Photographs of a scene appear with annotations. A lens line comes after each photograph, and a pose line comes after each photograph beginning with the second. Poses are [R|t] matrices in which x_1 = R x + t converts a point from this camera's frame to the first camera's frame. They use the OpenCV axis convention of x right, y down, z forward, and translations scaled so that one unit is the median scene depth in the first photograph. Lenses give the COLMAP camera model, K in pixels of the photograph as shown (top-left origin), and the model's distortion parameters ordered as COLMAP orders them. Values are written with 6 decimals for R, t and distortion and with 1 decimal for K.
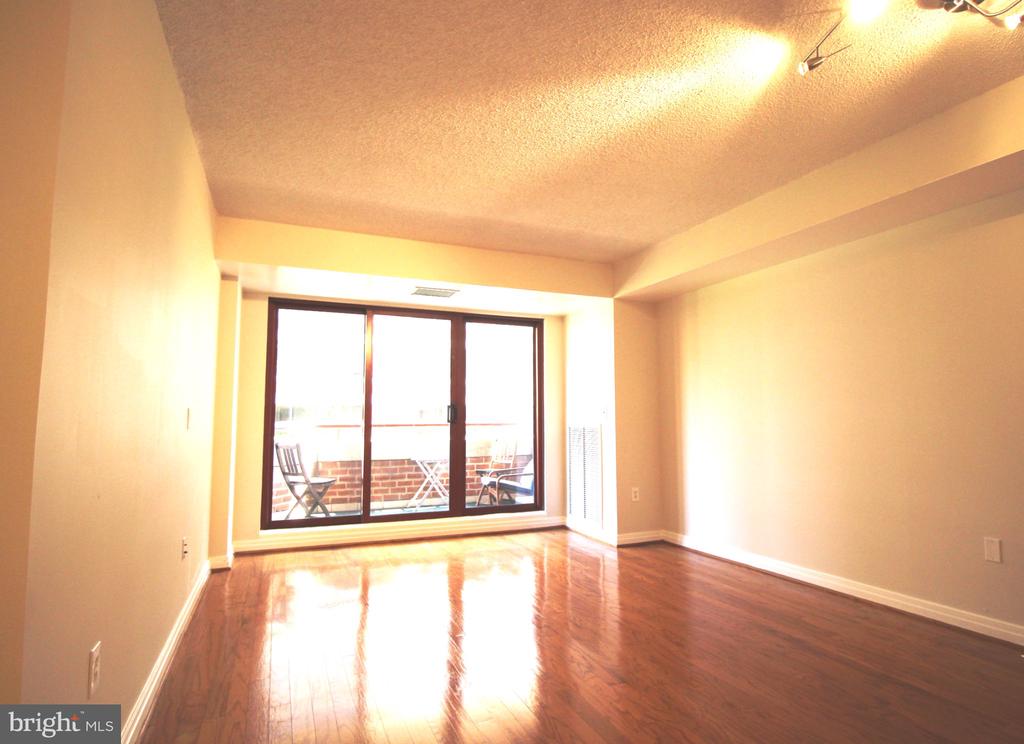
lens RADIAL K [[559.0, 0, 511.7], [0, 559.0, 382.4], [0, 0, 1]] dist [0.000060, 0.000123]
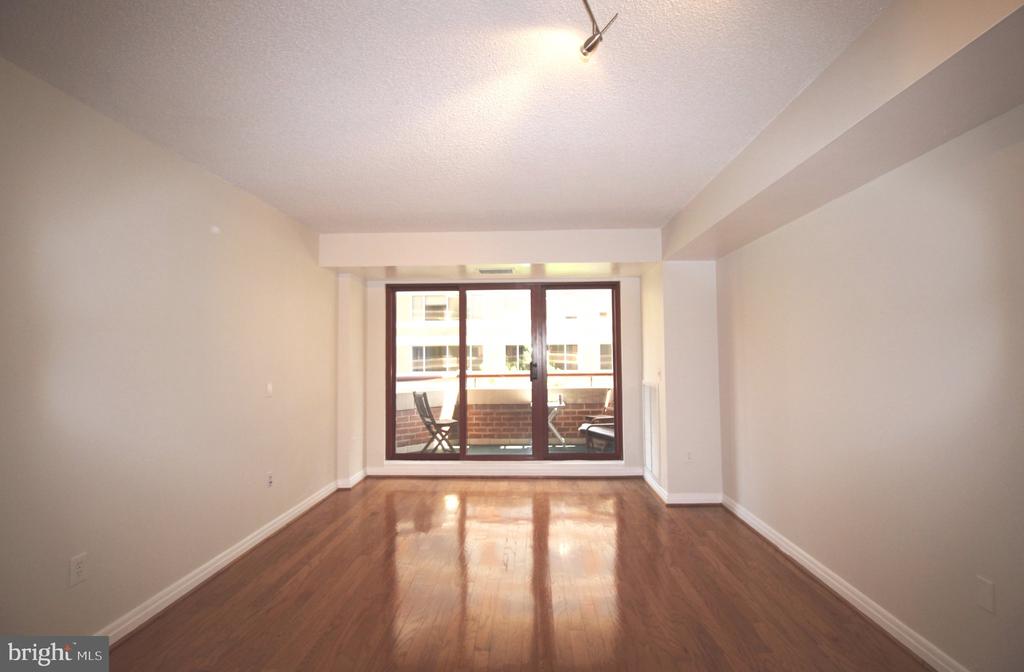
lens RADIAL K [[487.7, 0, 512.0], [0, 487.7, 336.0], [0, 0, 1]] dist [-0.000314, -0.000453]
pose [[0.911602, -0.021268, -0.410523, 0.264225], [0.034605, 0.999086, 0.025085, -0.042266], [0.409614, -0.037073, 0.911505, 0.070115]]
